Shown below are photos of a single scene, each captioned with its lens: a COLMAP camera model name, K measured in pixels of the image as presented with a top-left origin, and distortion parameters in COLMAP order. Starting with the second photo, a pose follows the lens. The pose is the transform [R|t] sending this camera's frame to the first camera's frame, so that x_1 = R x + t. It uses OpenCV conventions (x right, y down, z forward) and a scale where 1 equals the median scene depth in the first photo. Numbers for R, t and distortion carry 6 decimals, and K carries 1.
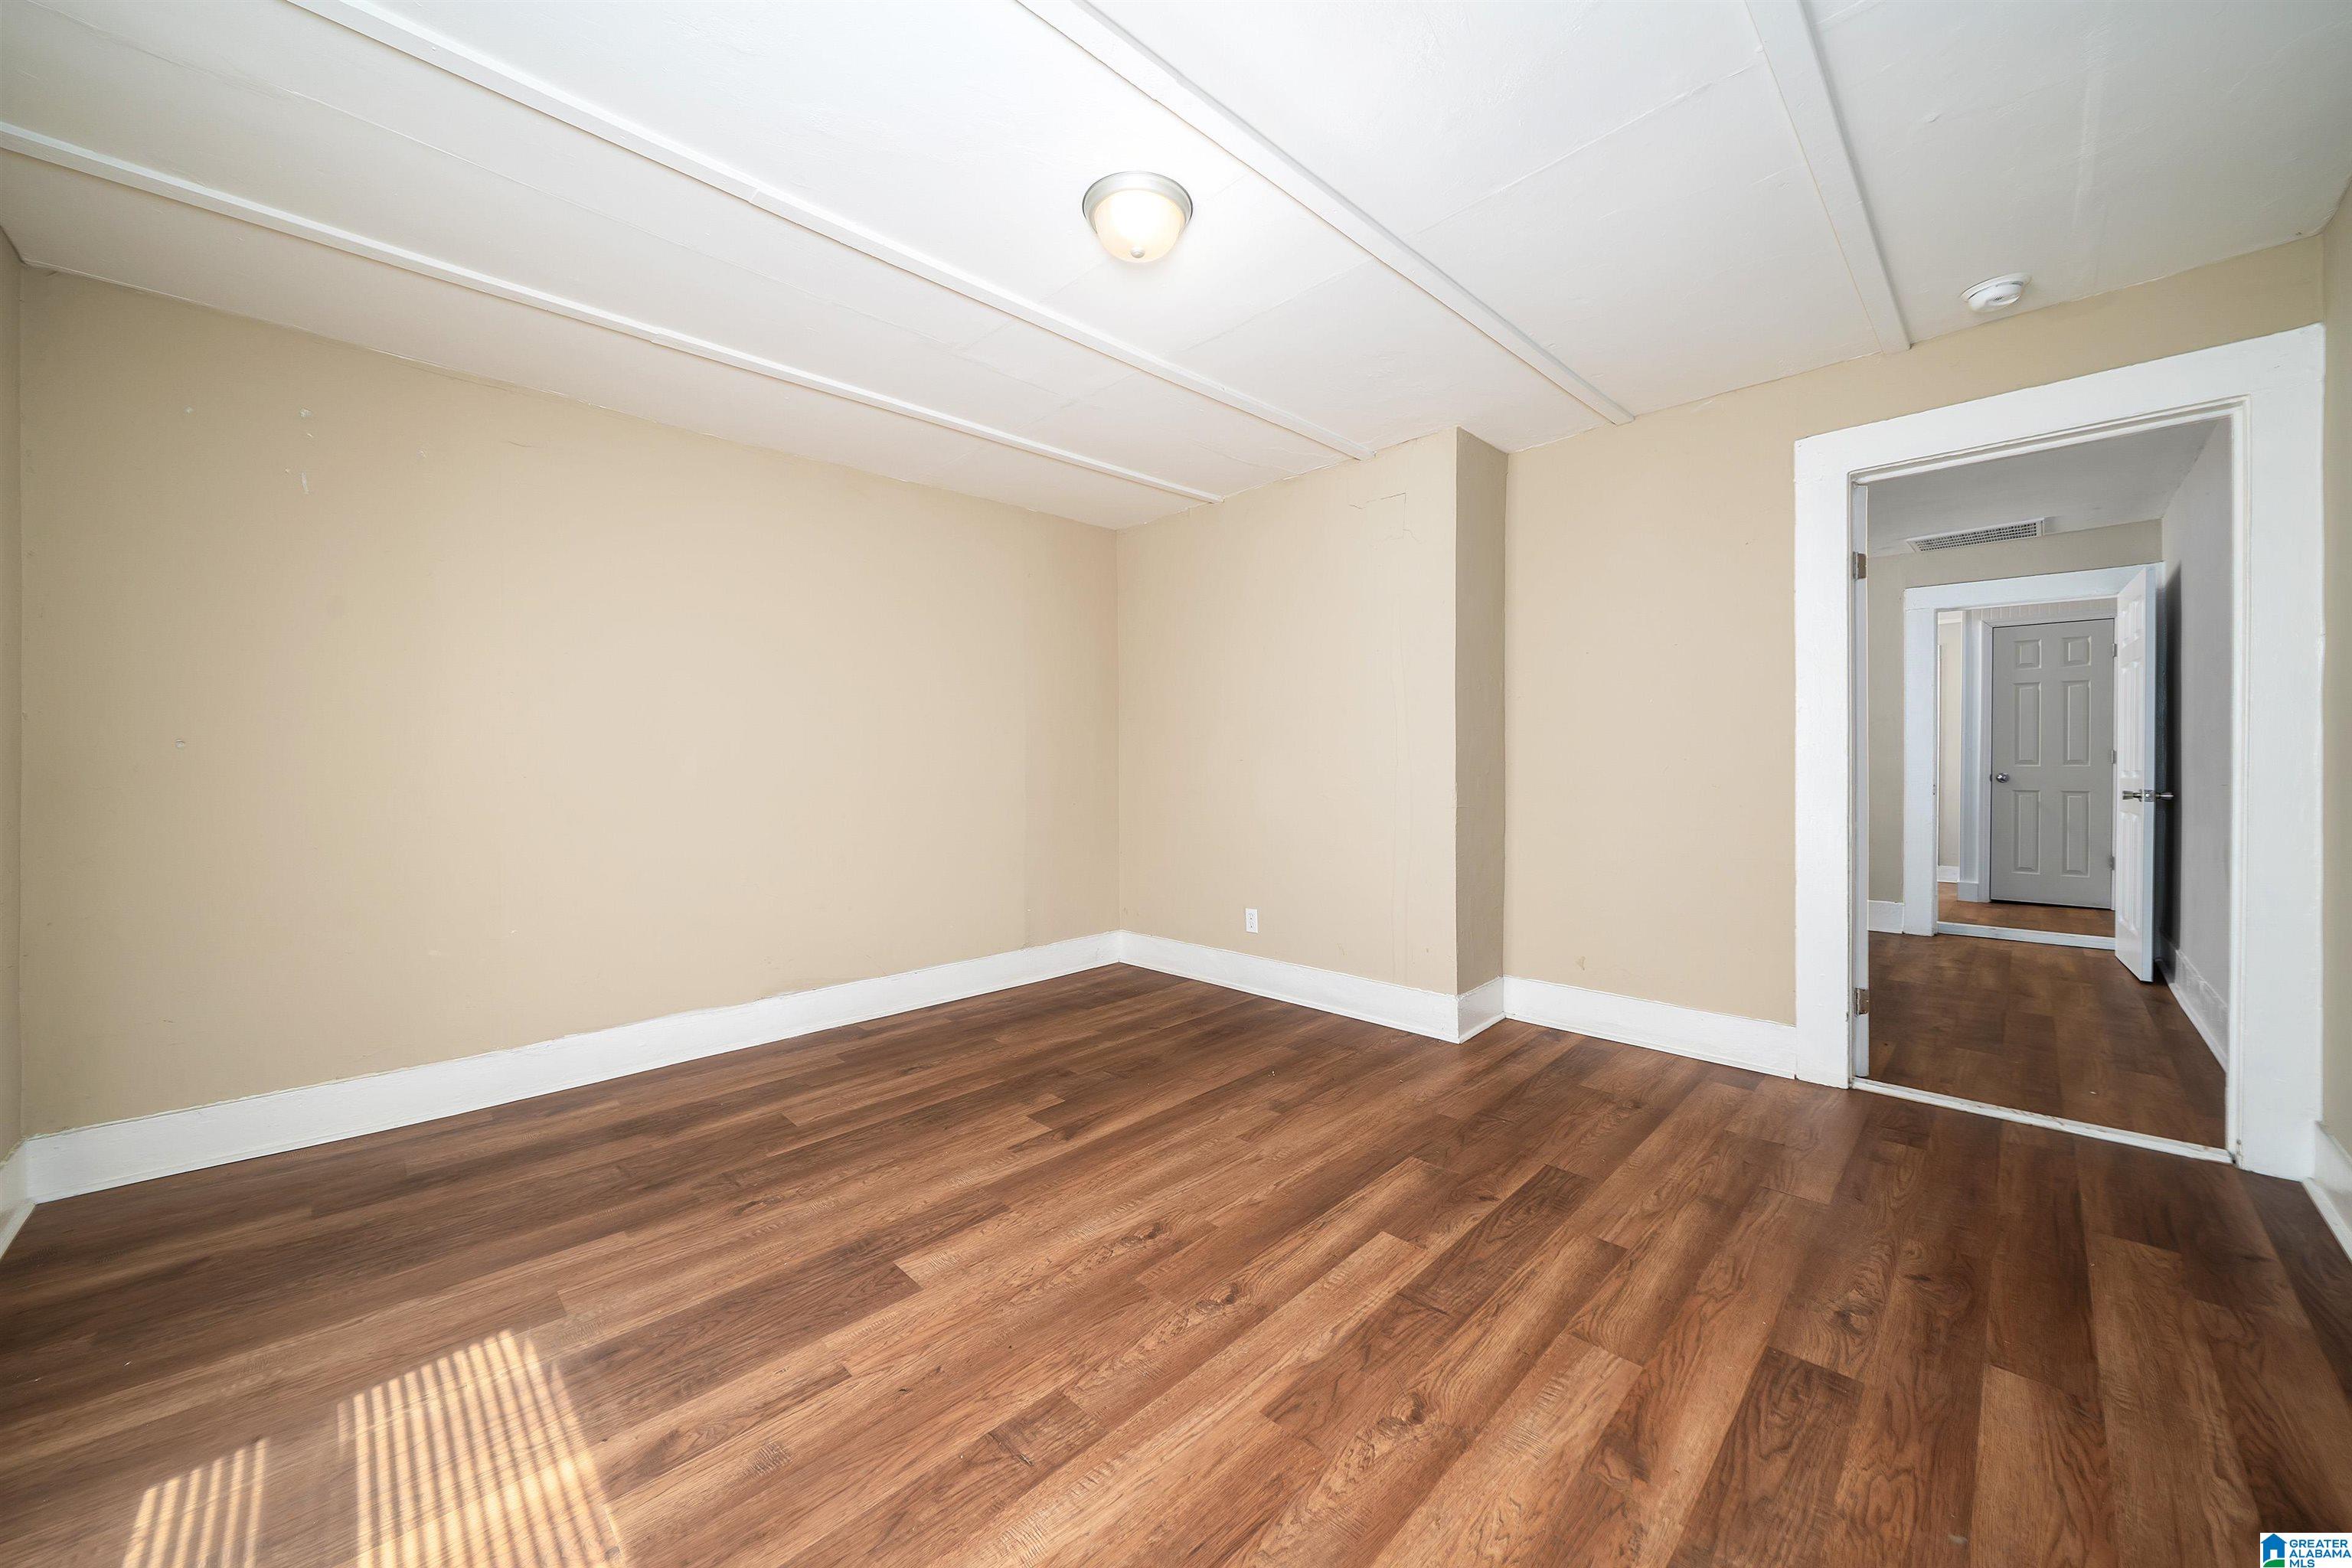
lens RADIAL K [[857.5, 0, 1148.6], [0, 857.5, 776.4], [0, 0, 1]] dist [-0.002600, -0.000188]
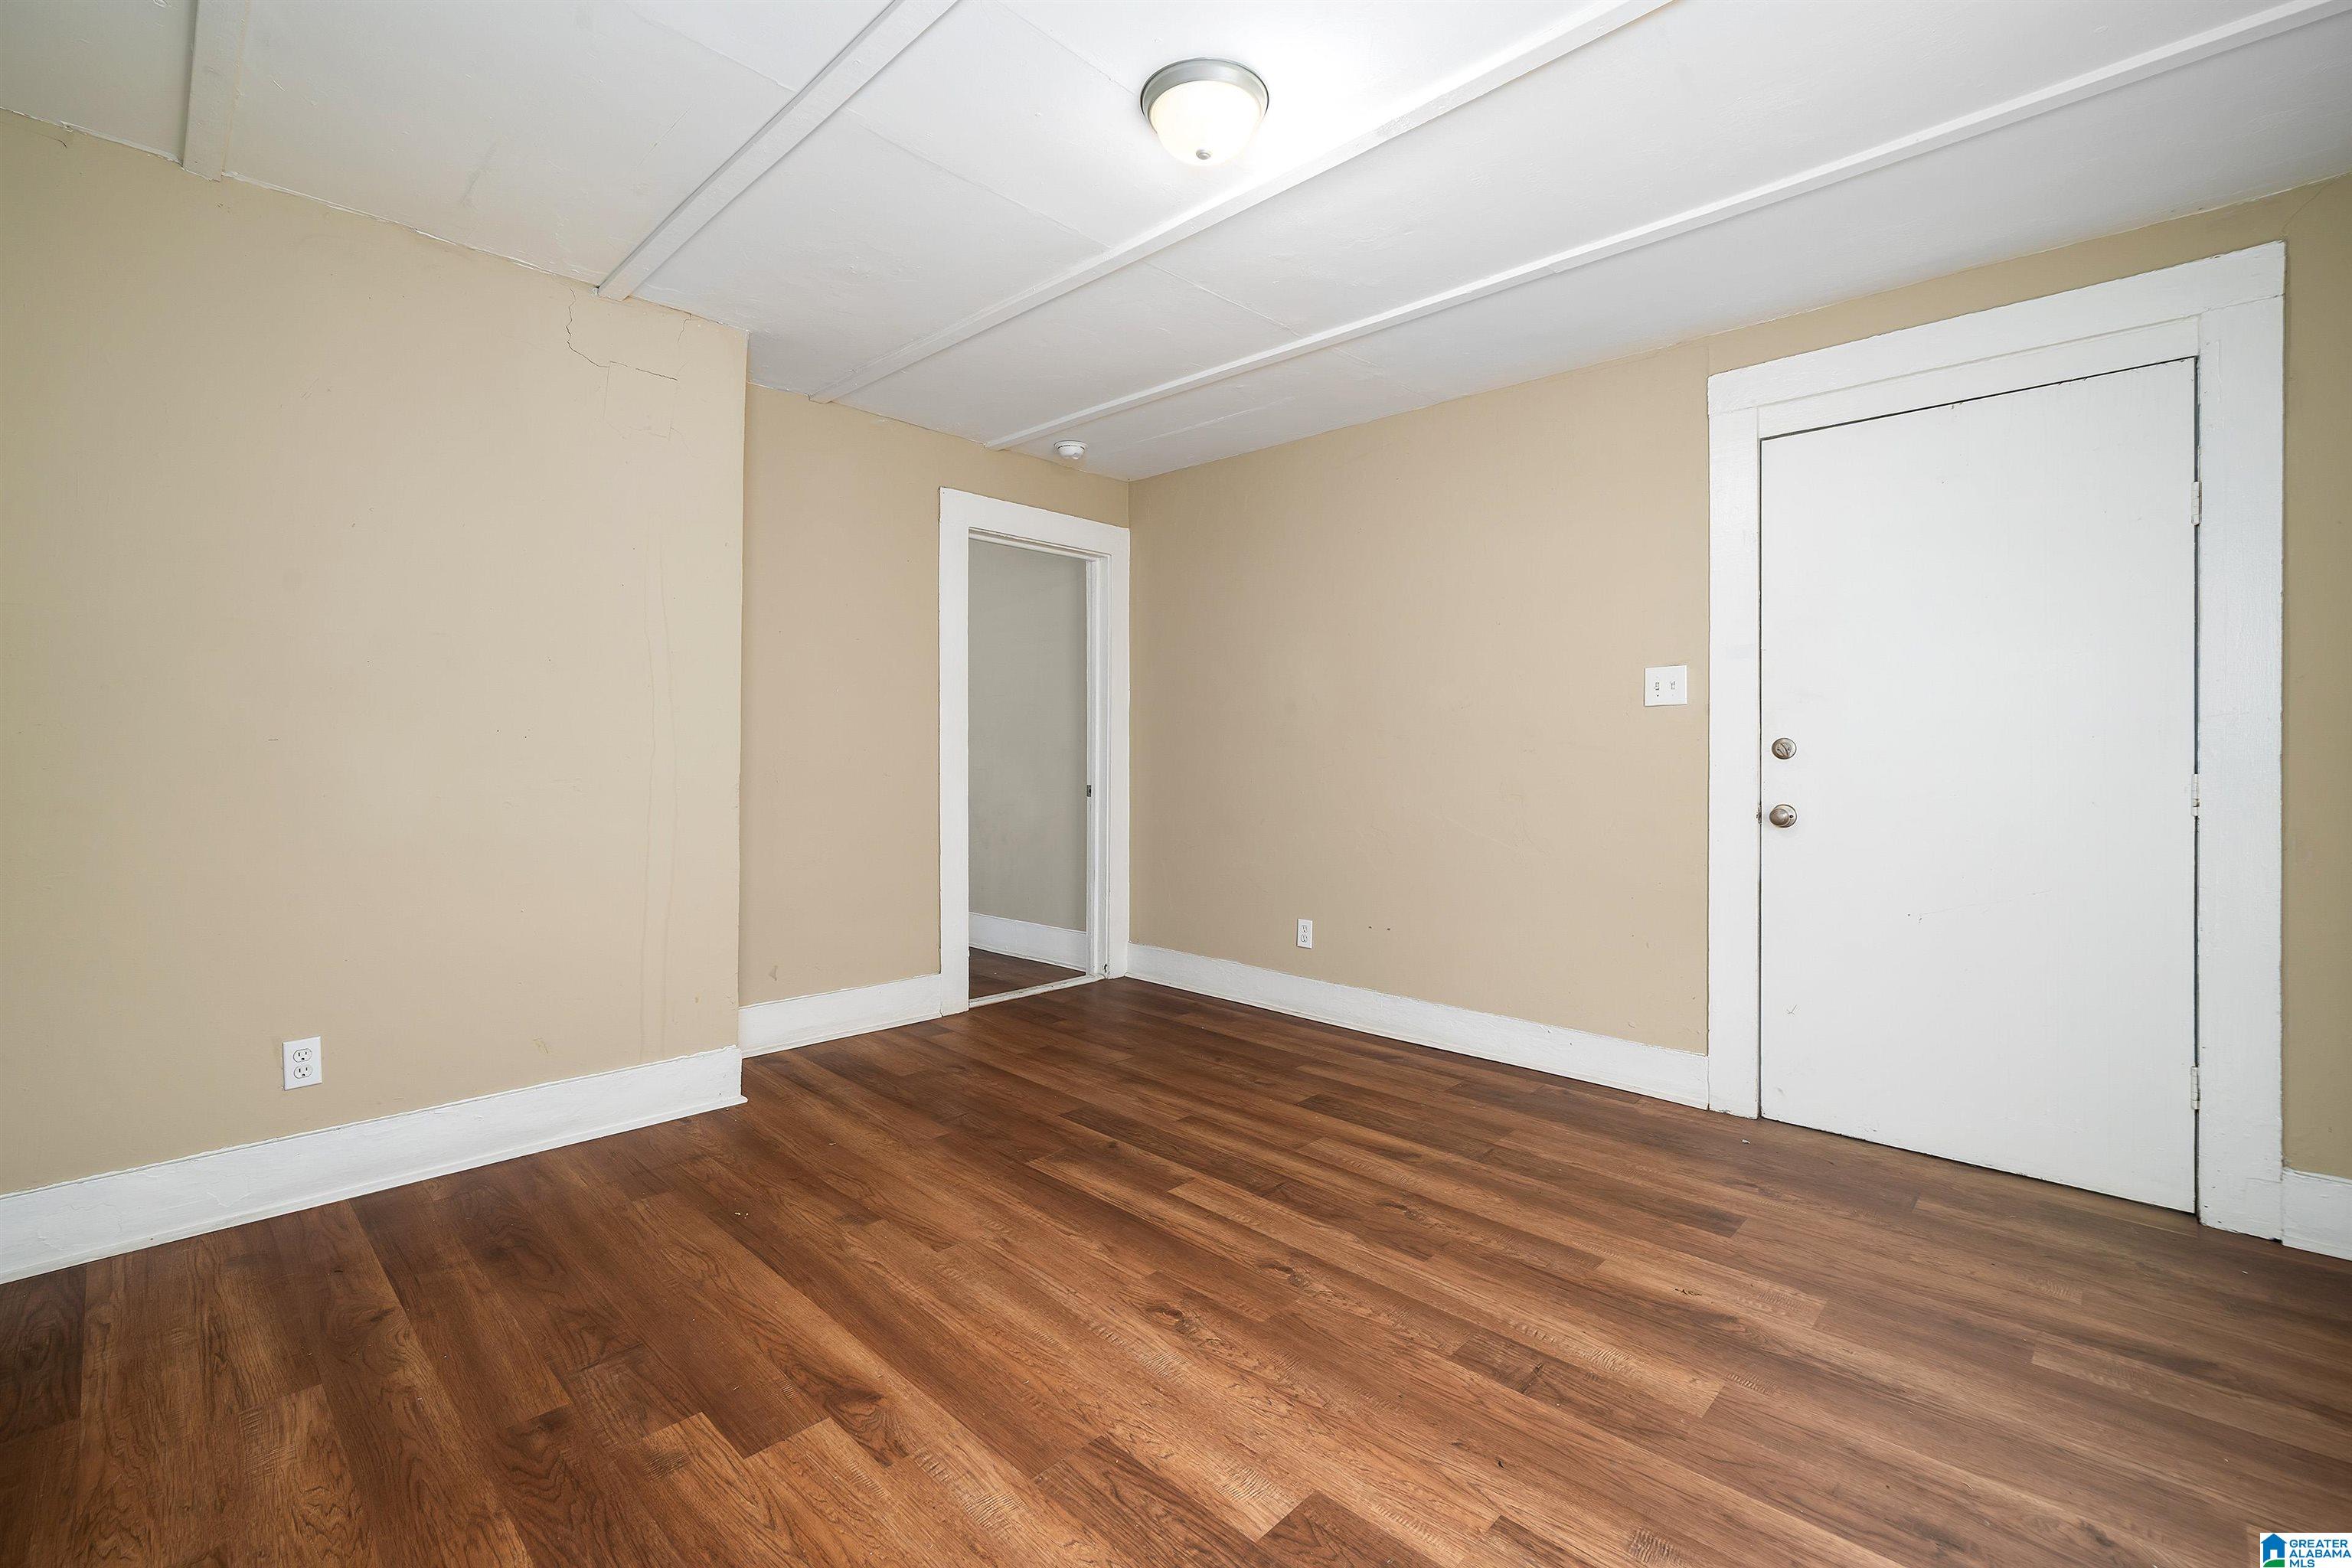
lens RADIAL K [[1049.5, 0, 1181.2], [0, 1049.5, 751.9], [0, 0, 1]] dist [-0.000375, 0.000499]
pose [[-0.060475, 0.010262, 0.998117, -0.928640], [0.011506, 0.999888, -0.009583, 0.003835], [-0.998103, 0.010905, -0.060586, 0.961534]]
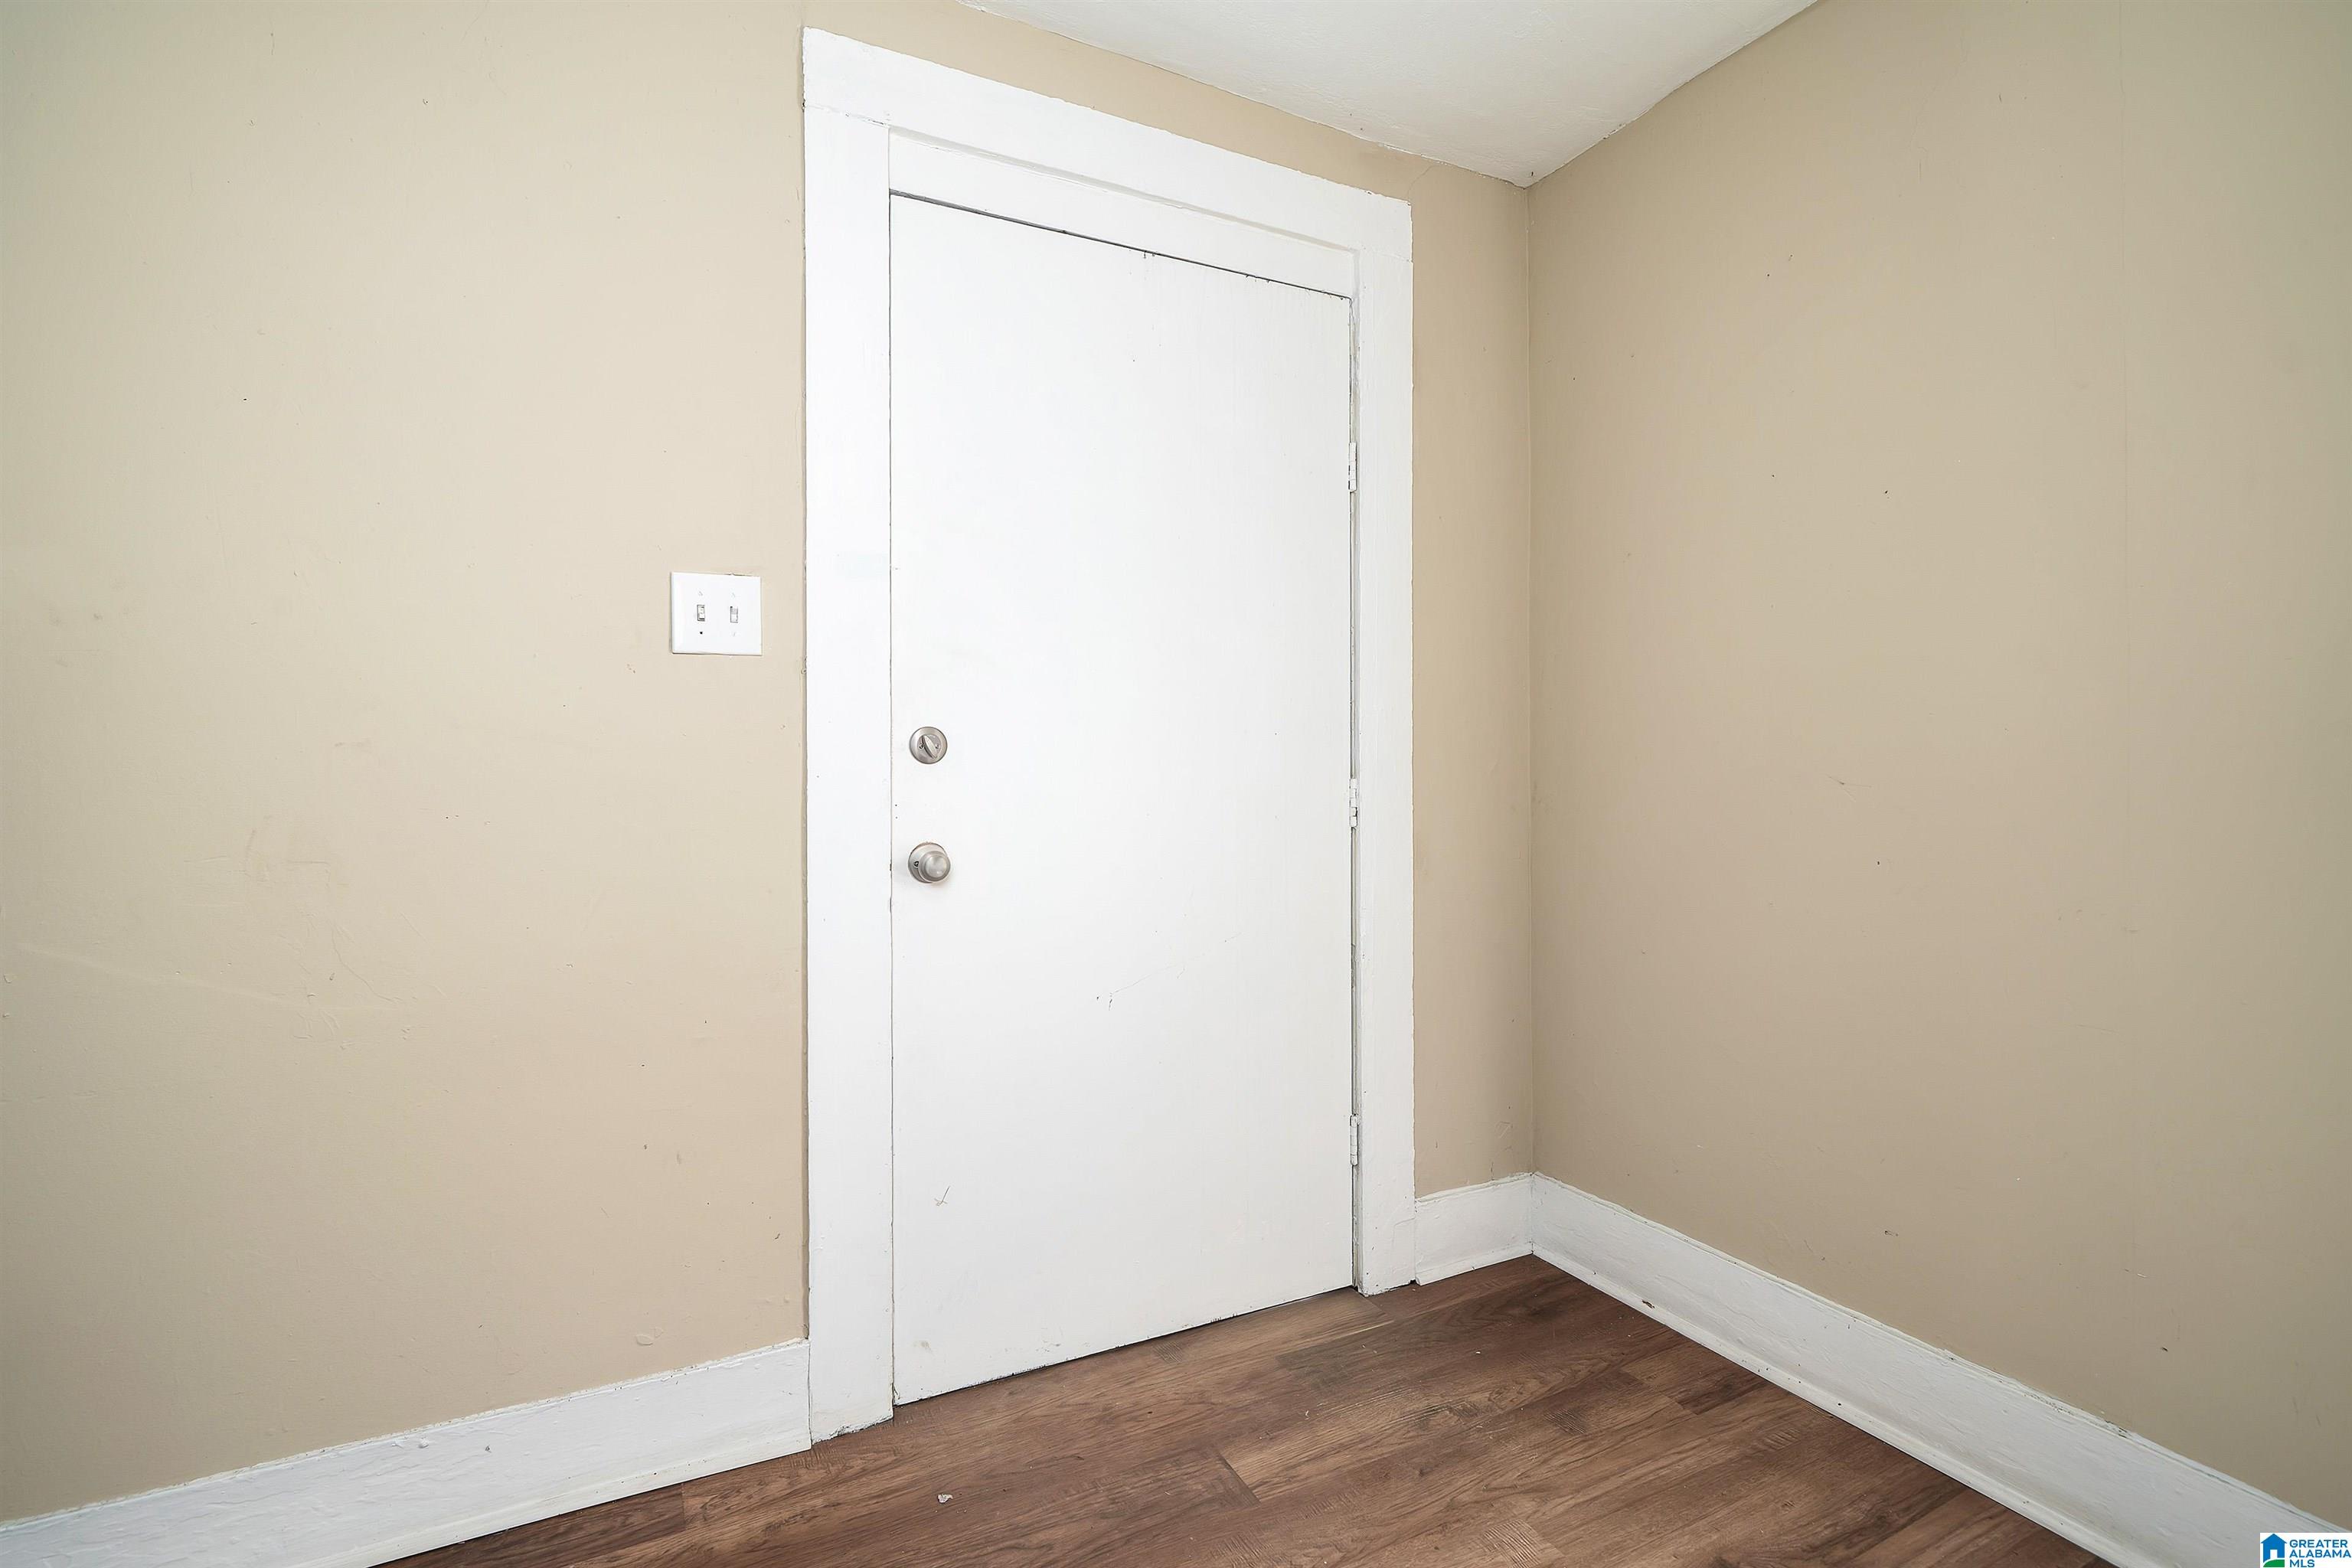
lens RADIAL K [[1049.5, 0, 1181.2], [0, 1049.5, 751.9], [0, 0, 1]] dist [-0.000375, 0.000499]
pose [[-0.957144, 0.009029, 0.289472, 0.012823], [0.011422, 0.999913, 0.006579, -0.001989], [-0.289388, 0.009604, -0.957164, 0.785043]]
